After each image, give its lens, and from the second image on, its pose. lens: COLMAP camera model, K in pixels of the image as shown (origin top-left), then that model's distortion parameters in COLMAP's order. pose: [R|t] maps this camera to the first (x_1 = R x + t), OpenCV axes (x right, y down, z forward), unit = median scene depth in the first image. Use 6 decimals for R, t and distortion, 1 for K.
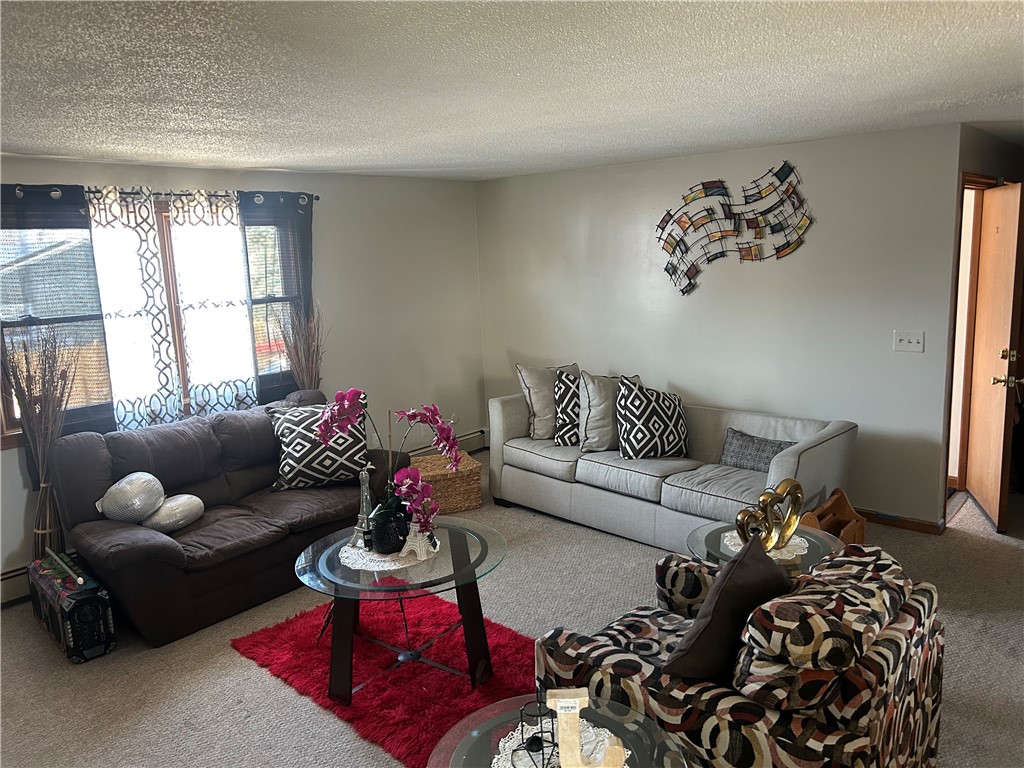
lens RADIAL K [[776.4, 0, 508.7], [0, 776.4, 383.7], [0, 0, 1]] dist [0.004331, 0.001781]
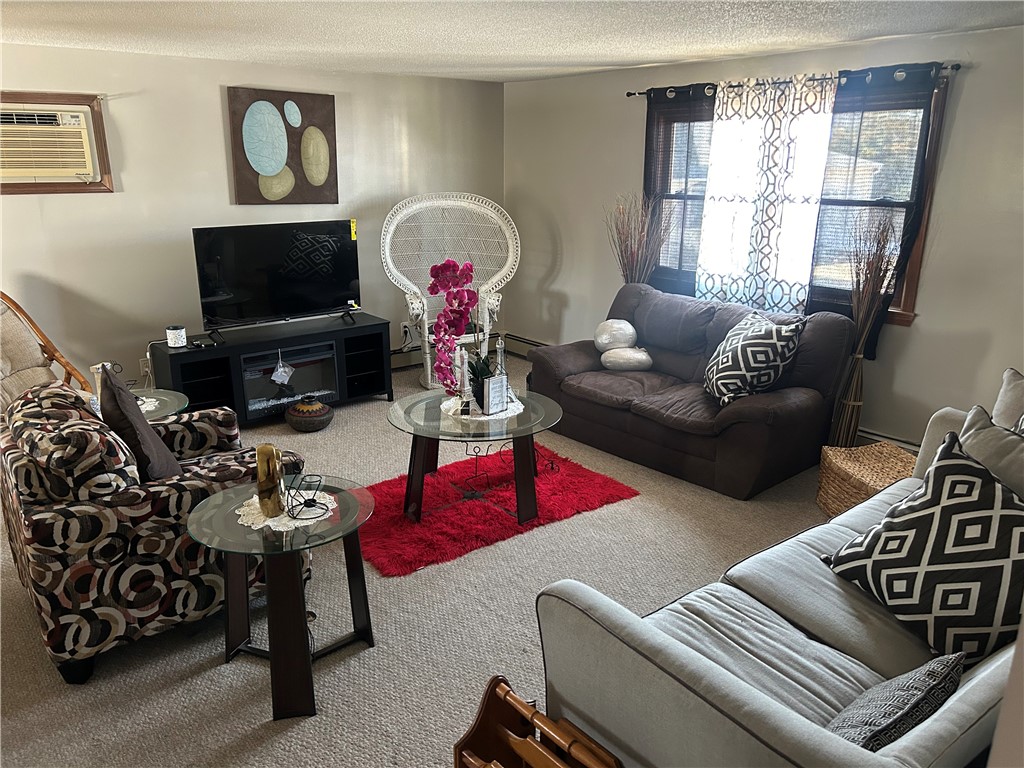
lens RADIAL K [[776.4, 0, 508.0], [0, 776.4, 387.8], [0, 0, 1]] dist [0.004331, 0.001781]
pose [[-0.178531, 0.322692, -0.929514, 0.665558], [-0.155564, 0.923552, 0.350501, -0.171766], [0.971559, 0.207175, -0.114684, 0.827116]]
